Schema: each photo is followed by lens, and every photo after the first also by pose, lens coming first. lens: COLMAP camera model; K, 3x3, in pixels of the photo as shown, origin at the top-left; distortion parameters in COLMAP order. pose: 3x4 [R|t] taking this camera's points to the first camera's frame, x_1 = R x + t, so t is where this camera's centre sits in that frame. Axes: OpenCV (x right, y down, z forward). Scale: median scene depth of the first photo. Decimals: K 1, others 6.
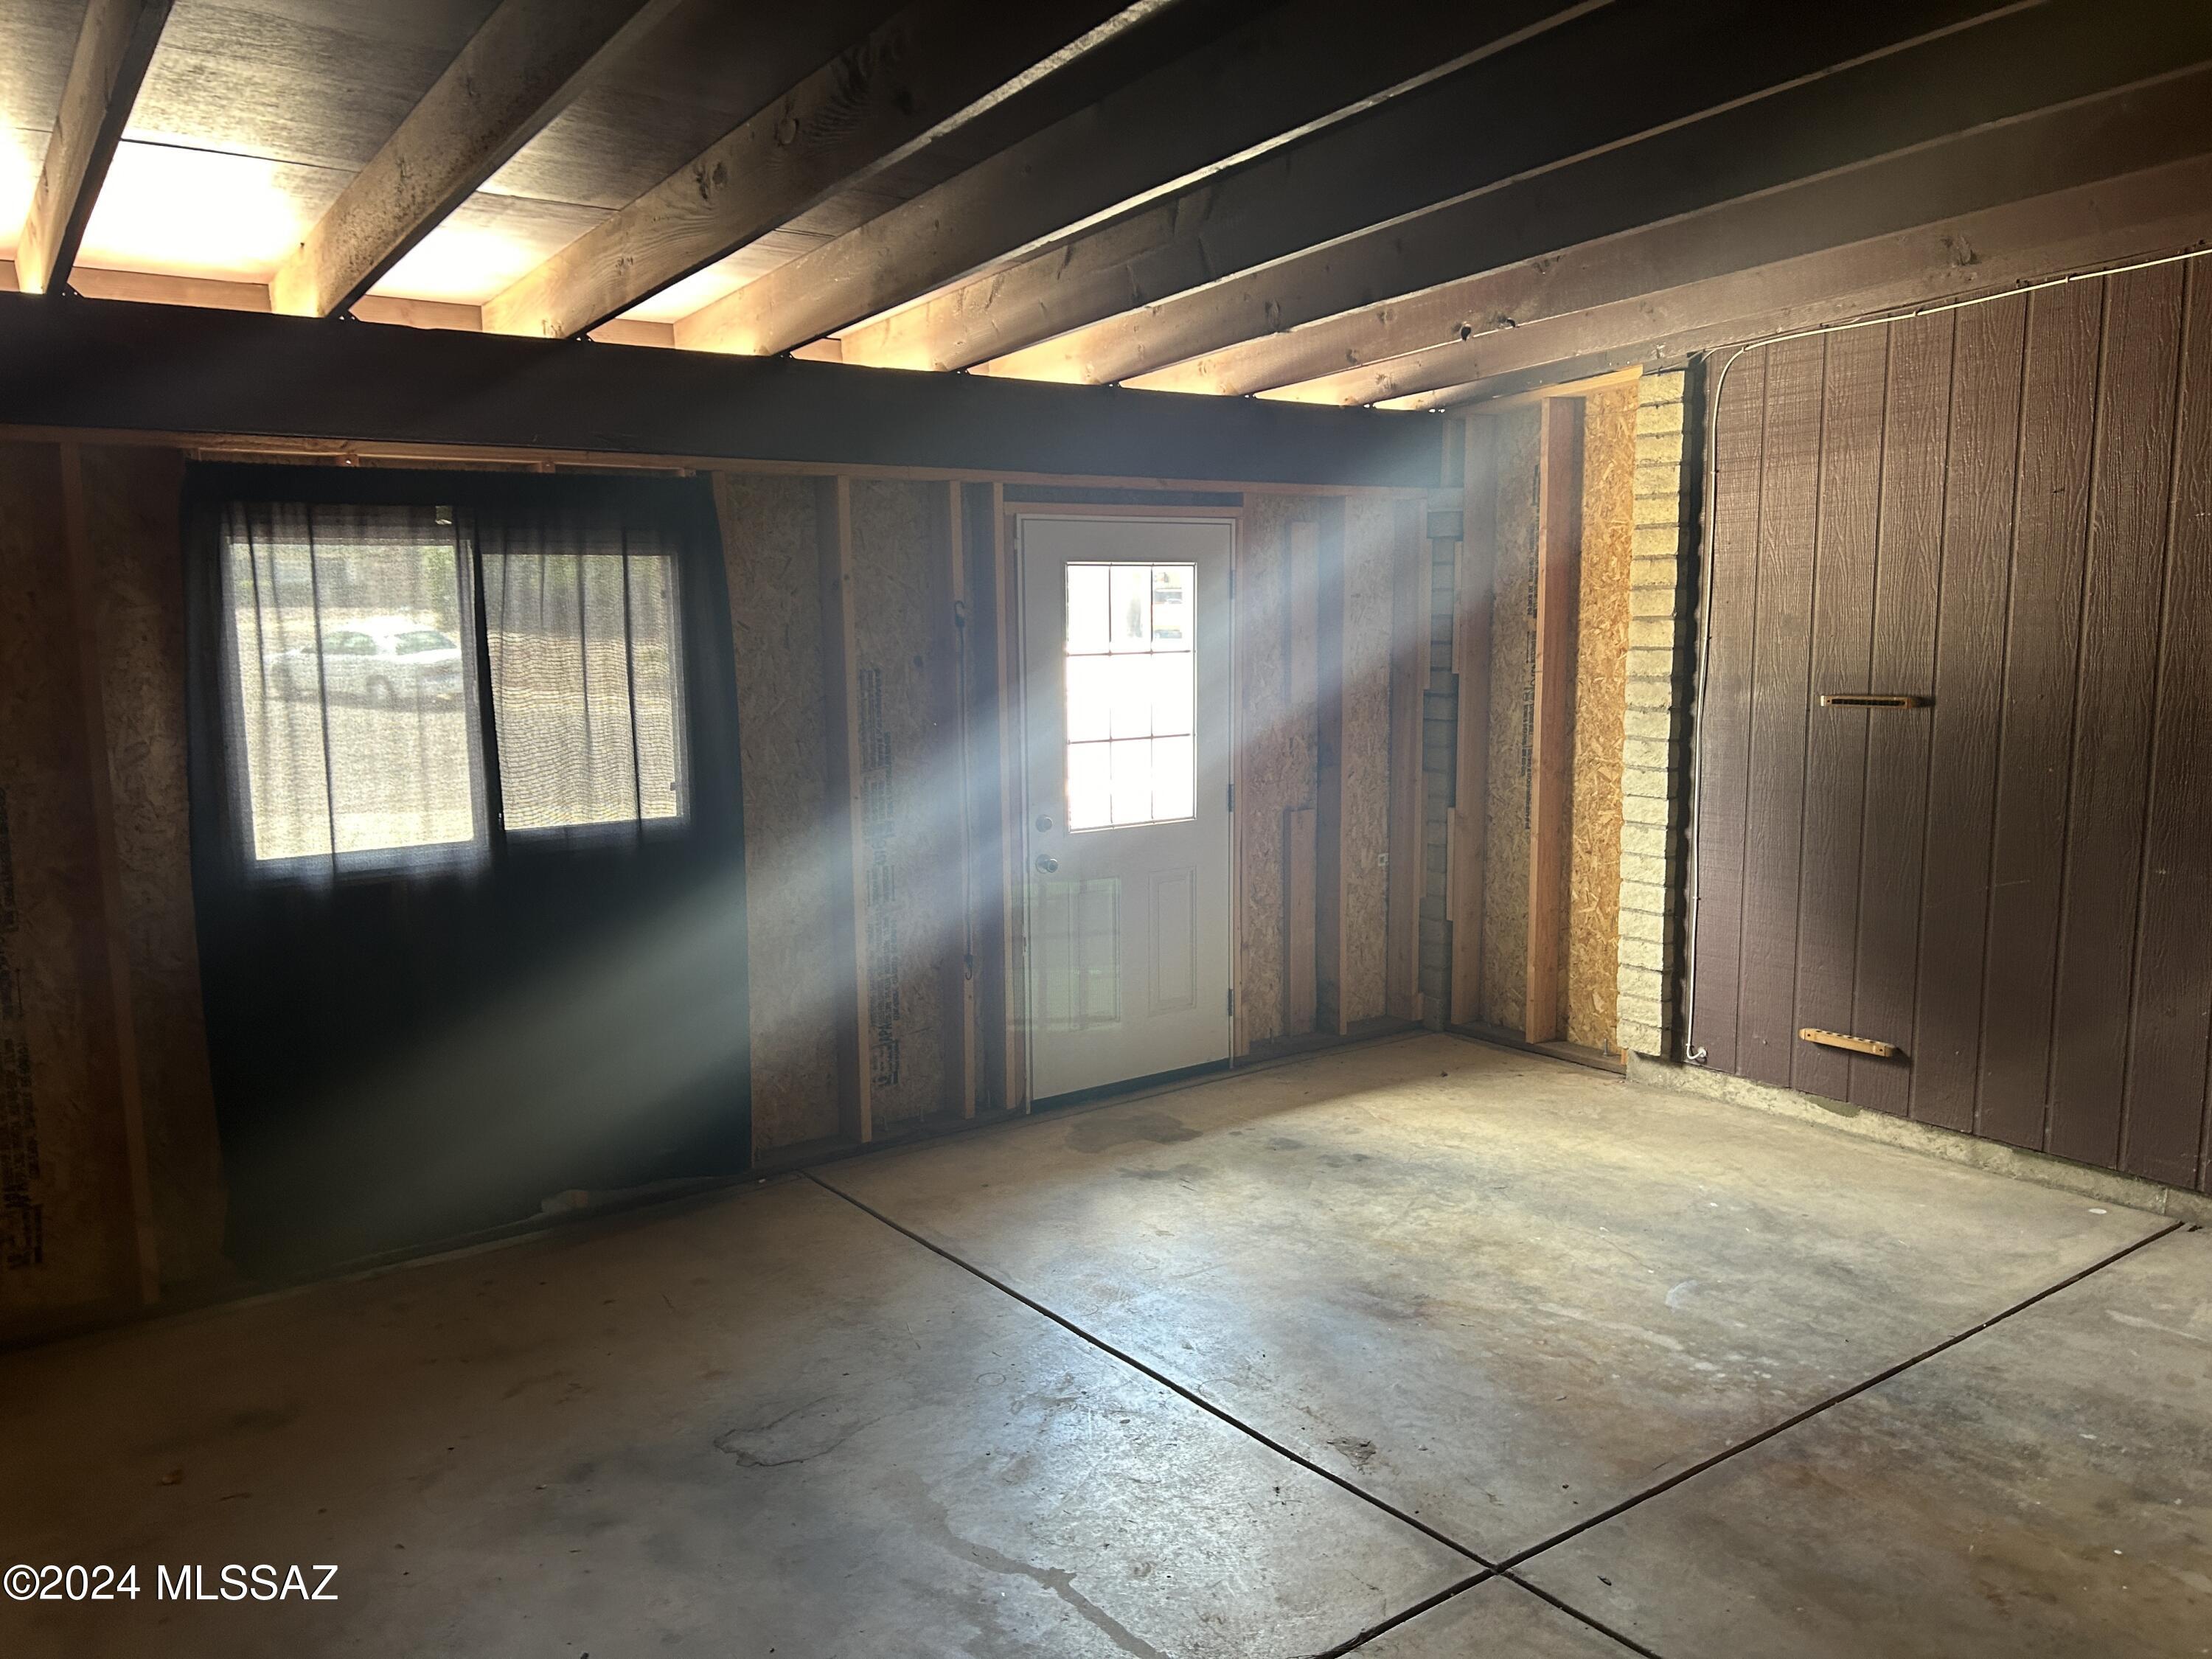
lens RADIAL K [[1672.8, 0, 1118.3], [0, 1672.8, 827.6], [0, 0, 1]] dist [0.055637, -0.065517]
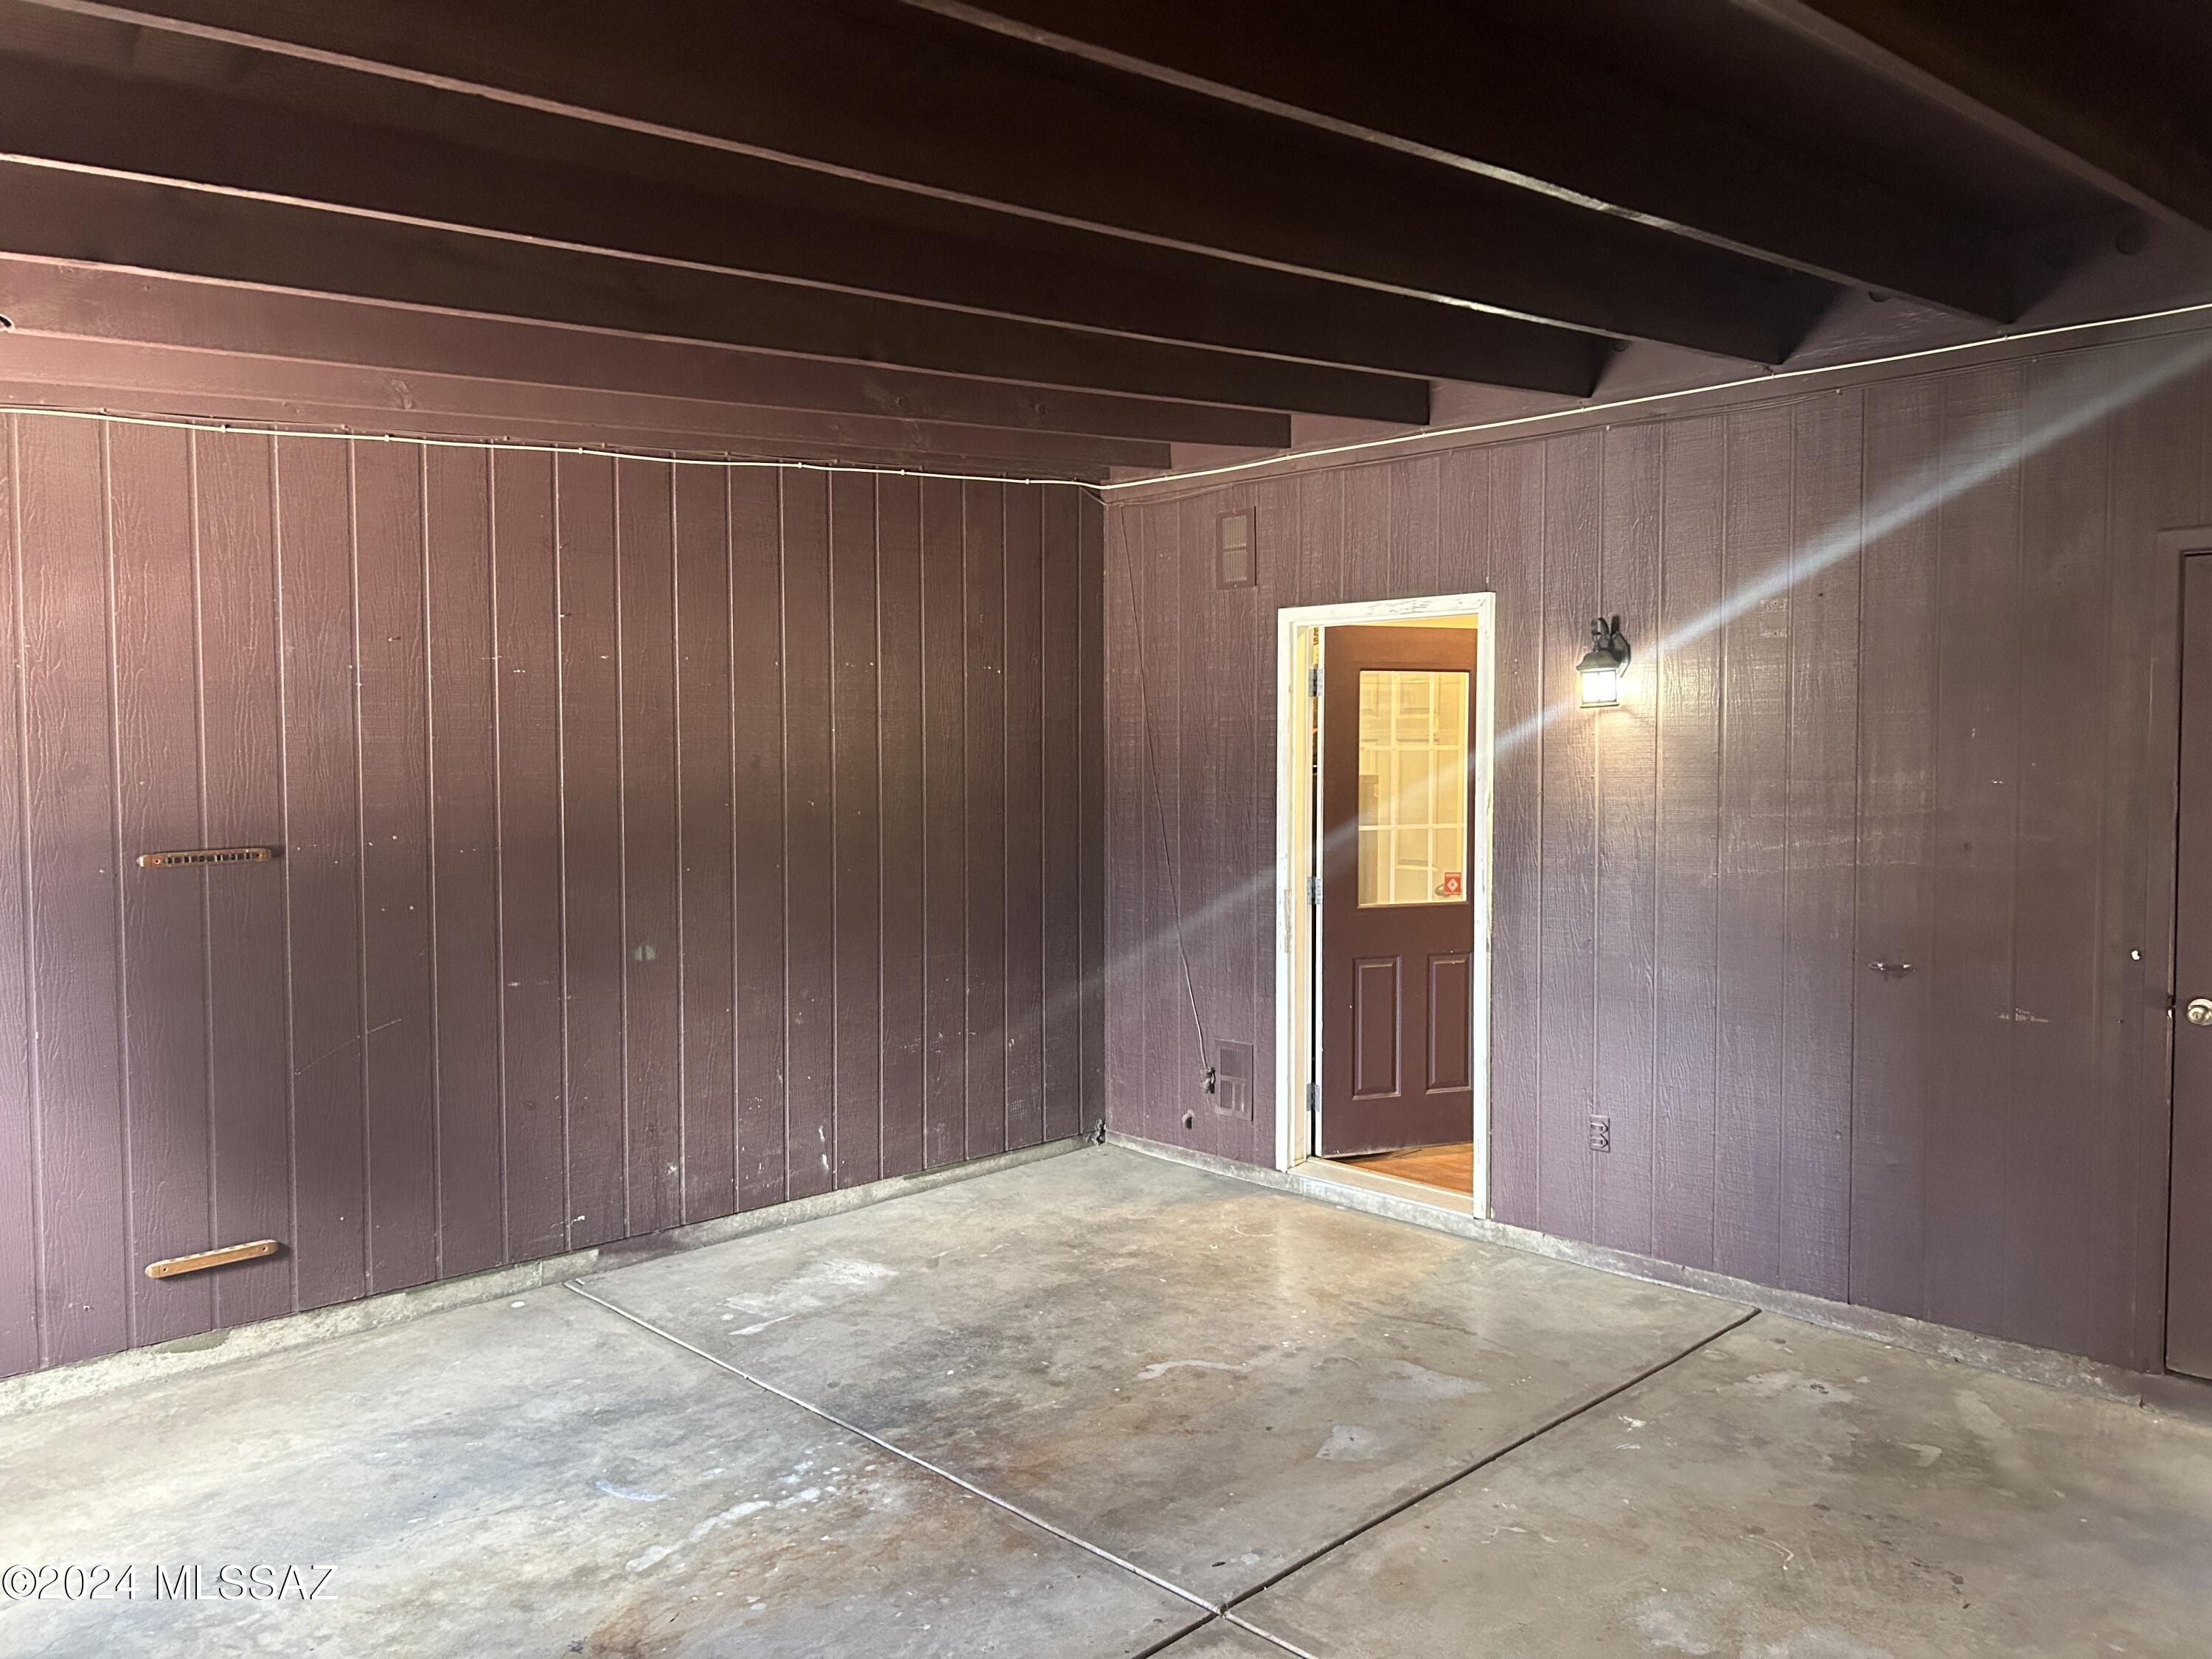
lens RADIAL K [[1672.8, 0, 1114.1], [0, 1672.8, 827.2], [0, 0, 1]] dist [0.055637, -0.065517]
pose [[-0.142421, -0.039040, 0.989036, -0.539919], [0.133323, 0.989359, 0.058251, -0.088688], [-0.980786, 0.140157, -0.135700, 0.745050]]
